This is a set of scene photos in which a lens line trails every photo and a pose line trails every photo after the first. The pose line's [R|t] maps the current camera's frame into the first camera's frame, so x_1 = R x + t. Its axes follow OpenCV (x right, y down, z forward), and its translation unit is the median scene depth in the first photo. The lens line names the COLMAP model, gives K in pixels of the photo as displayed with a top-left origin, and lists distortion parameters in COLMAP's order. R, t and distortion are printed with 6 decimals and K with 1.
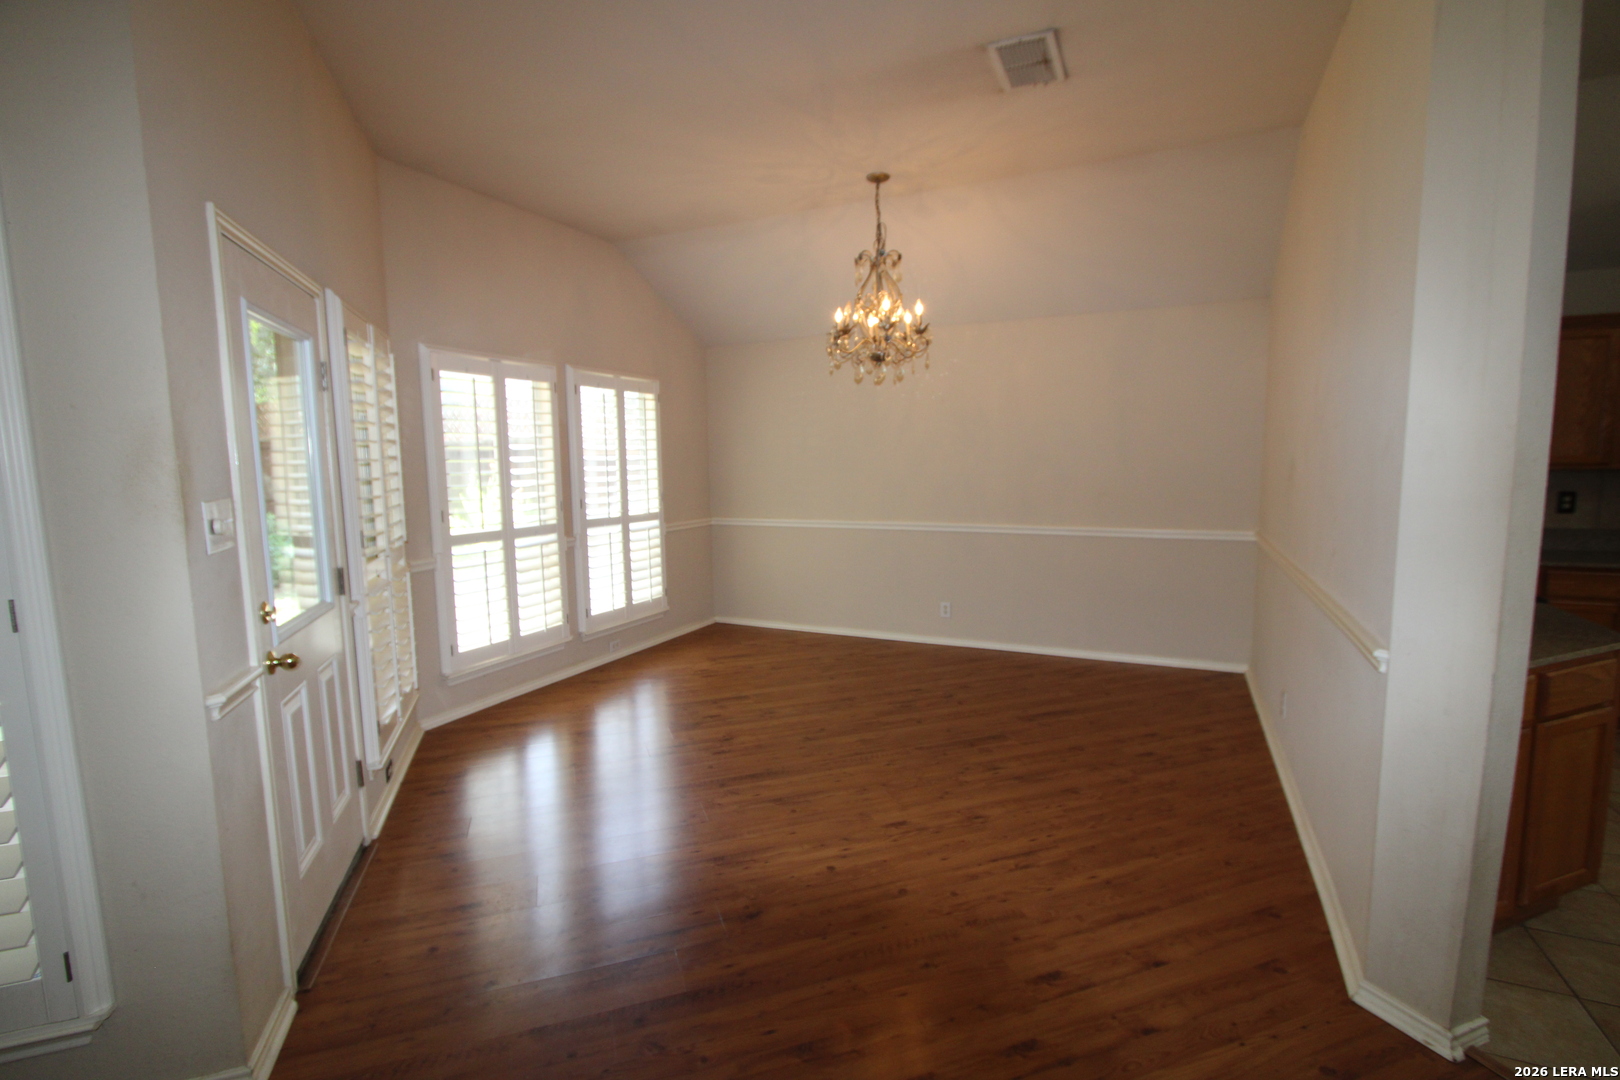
lens RADIAL K [[740.5, 0, 815.2], [0, 740.5, 543.2], [0, 0, 1]] dist [-0.015063, 0.001066]
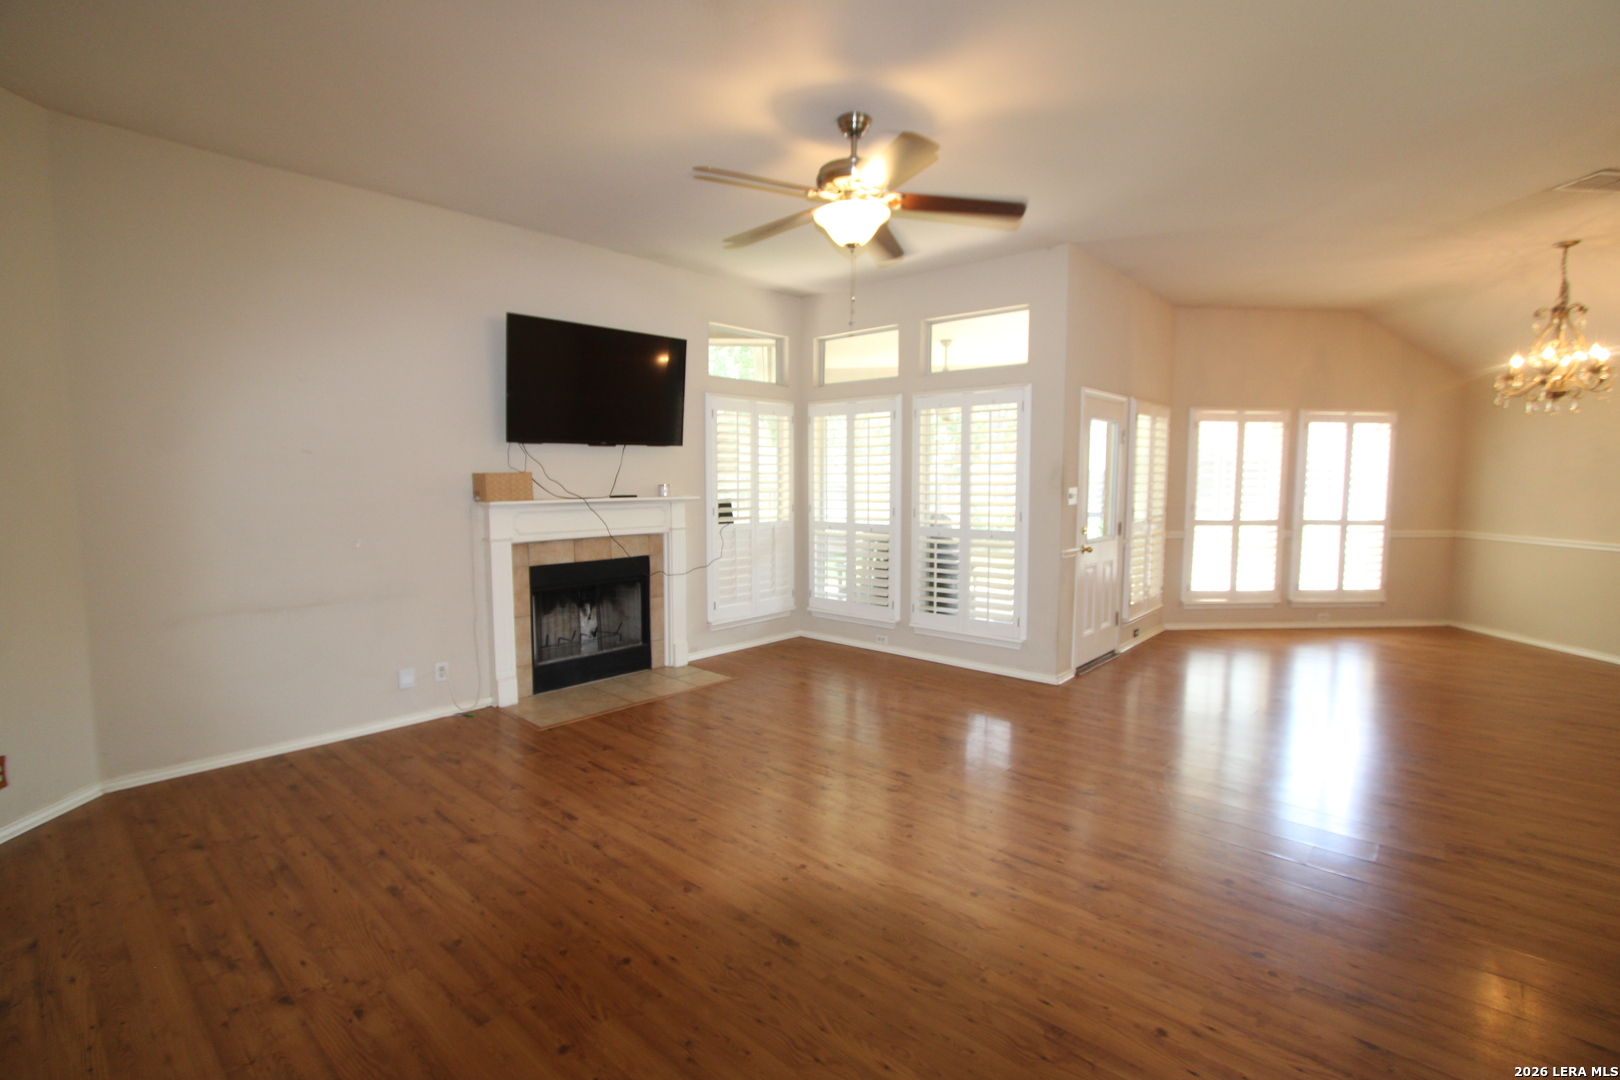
lens RADIAL K [[740.5, 0, 815.2], [0, 740.5, 543.2], [0, 0, 1]] dist [-0.015063, 0.001066]
pose [[0.490082, 0.096181, -0.866354, 0.466889], [-0.107224, 0.992998, 0.049586, 0.045716], [0.865056, 0.068592, 0.496963, -0.500526]]
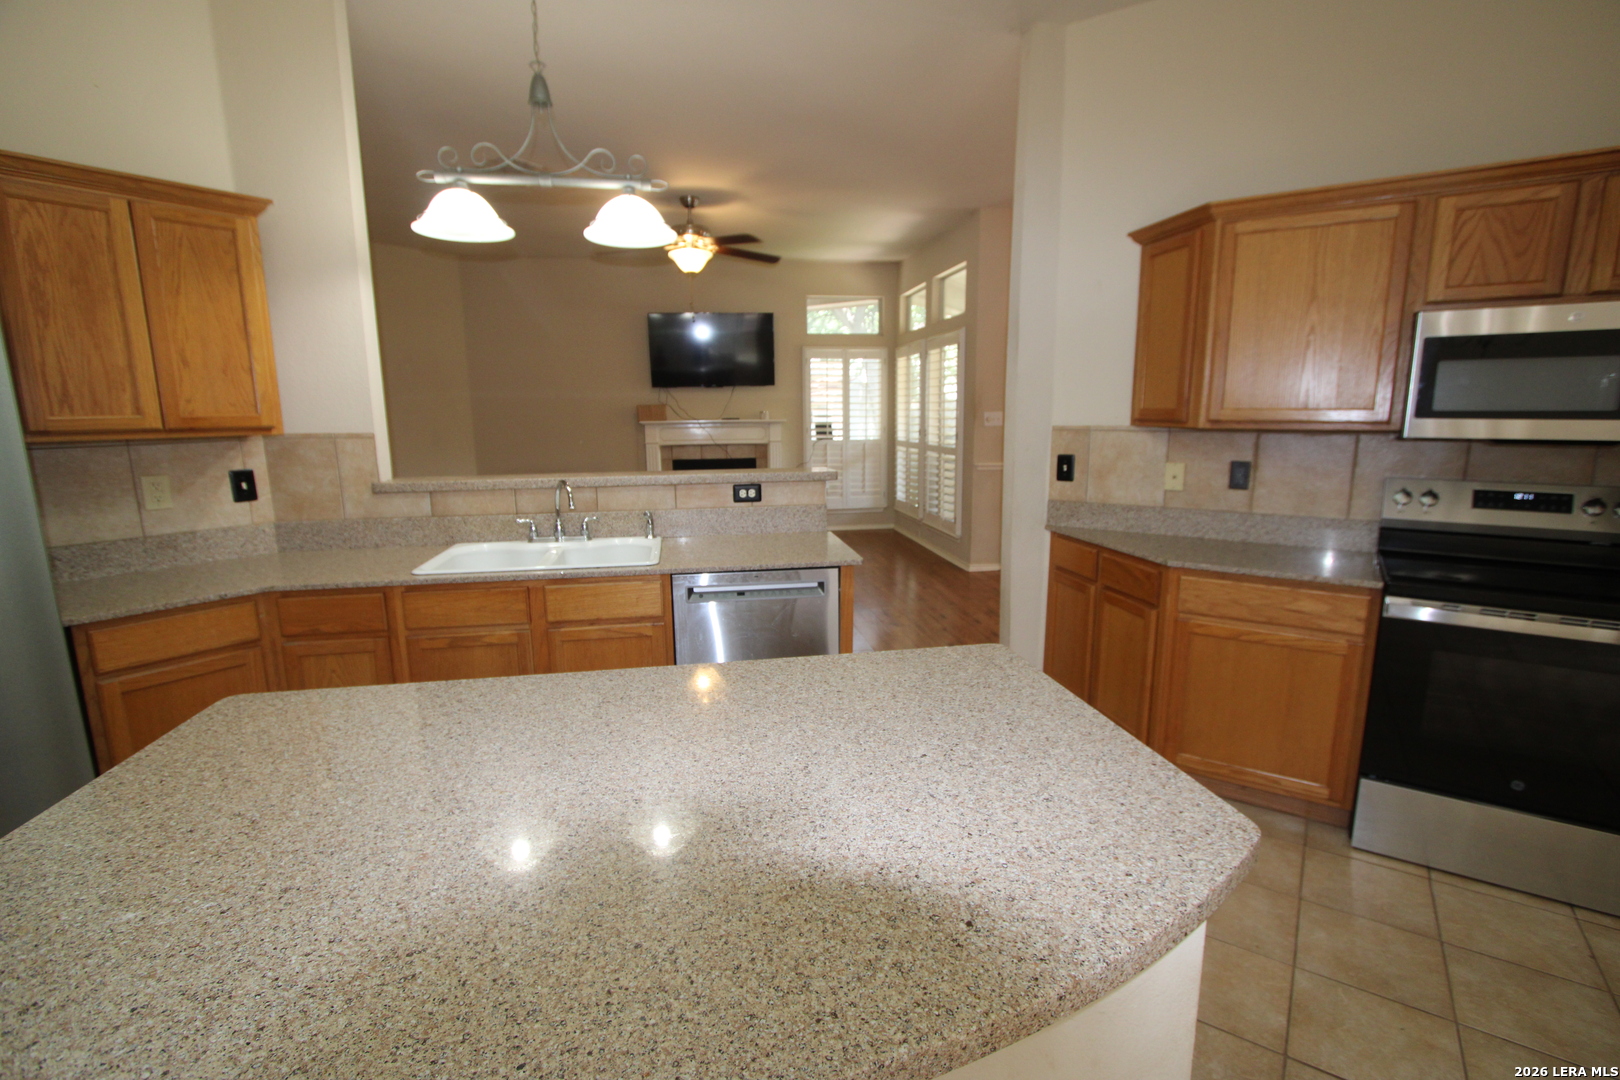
lens RADIAL K [[740.5, 0, 815.2], [0, 740.5, 543.2], [0, 0, 1]] dist [-0.015063, 0.001066]
pose [[-0.168178, 0.194829, -0.966311, 1.070878], [-0.098398, 0.972060, 0.213113, -0.044506], [0.980833, 0.130924, -0.144308, 0.272276]]
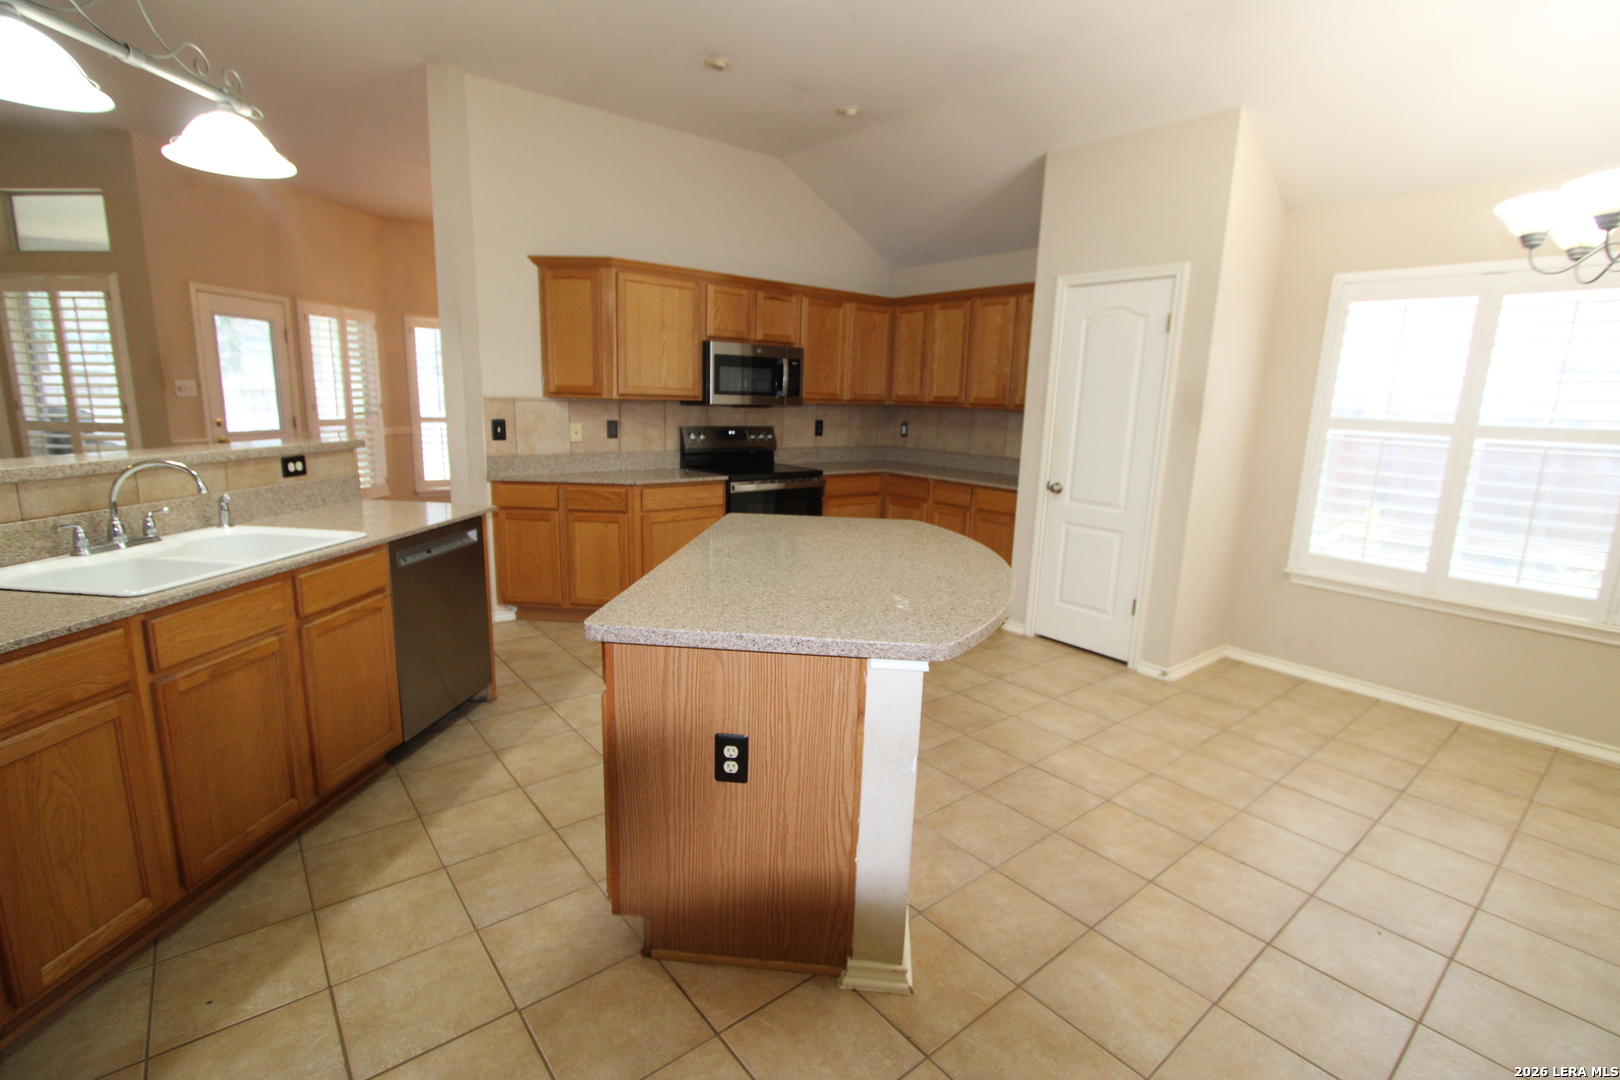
lens RADIAL K [[740.5, 0, 815.2], [0, 740.5, 543.2], [0, 0, 1]] dist [-0.015063, 0.001066]
pose [[0.901176, 0.126573, -0.414561, 1.068370], [-0.091692, 0.990438, 0.103077, 0.021114], [0.423643, -0.054879, 0.904165, -0.256764]]
